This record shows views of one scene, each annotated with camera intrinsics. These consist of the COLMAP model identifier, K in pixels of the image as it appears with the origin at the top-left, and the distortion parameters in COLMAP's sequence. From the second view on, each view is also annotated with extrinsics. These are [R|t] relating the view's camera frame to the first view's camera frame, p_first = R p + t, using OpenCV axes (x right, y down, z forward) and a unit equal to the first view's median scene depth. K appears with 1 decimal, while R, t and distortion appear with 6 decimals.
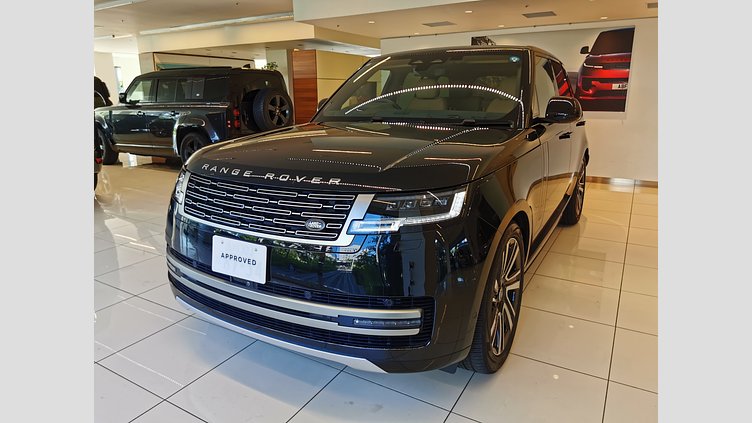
lens RADIAL K [[447.7, 0, 375.3], [0, 447.7, 203.9], [0, 0, 1]] dist [0.003646, 0.000270]
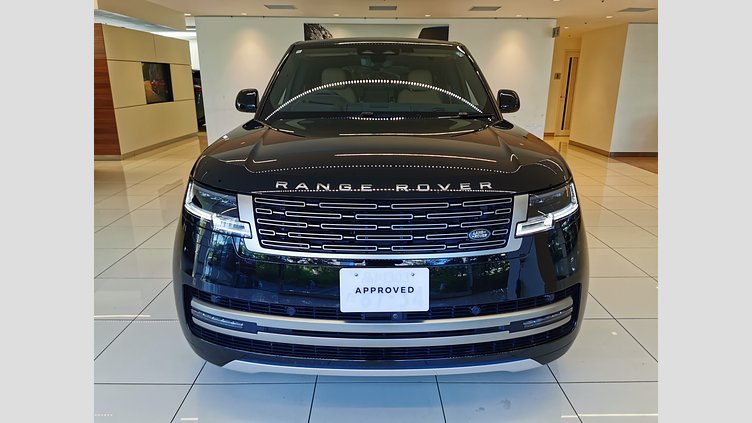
lens RADIAL K [[447.7, 0, 375.3], [0, 447.7, 203.9], [0, 0, 1]] dist [0.003646, 0.000270]
pose [[0.857760, -0.129826, 0.497386, -0.715035], [0.114067, 0.991531, 0.062092, -0.090967], [-0.501235, 0.003475, 0.865304, 0.280983]]
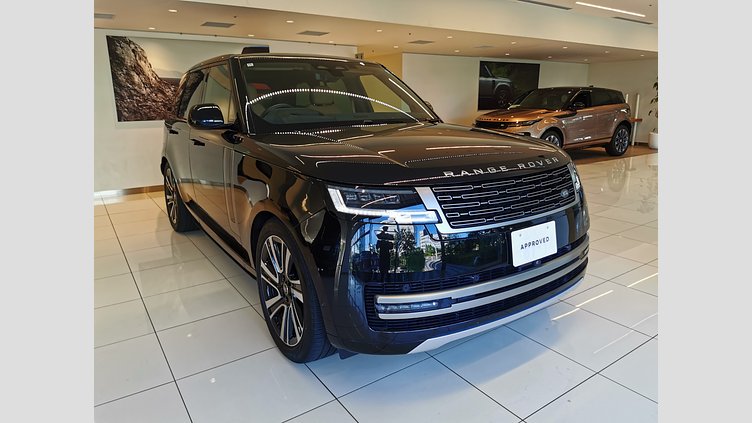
lens RADIAL K [[447.7, 0, 375.3], [0, 447.7, 203.9], [0, 0, 1]] dist [0.003646, 0.000270]
pose [[0.427049, -0.203750, 0.880974, -1.416128], [0.225498, 0.967497, 0.114452, -0.183187], [-0.875660, 0.149782, 0.459114, 0.821726]]
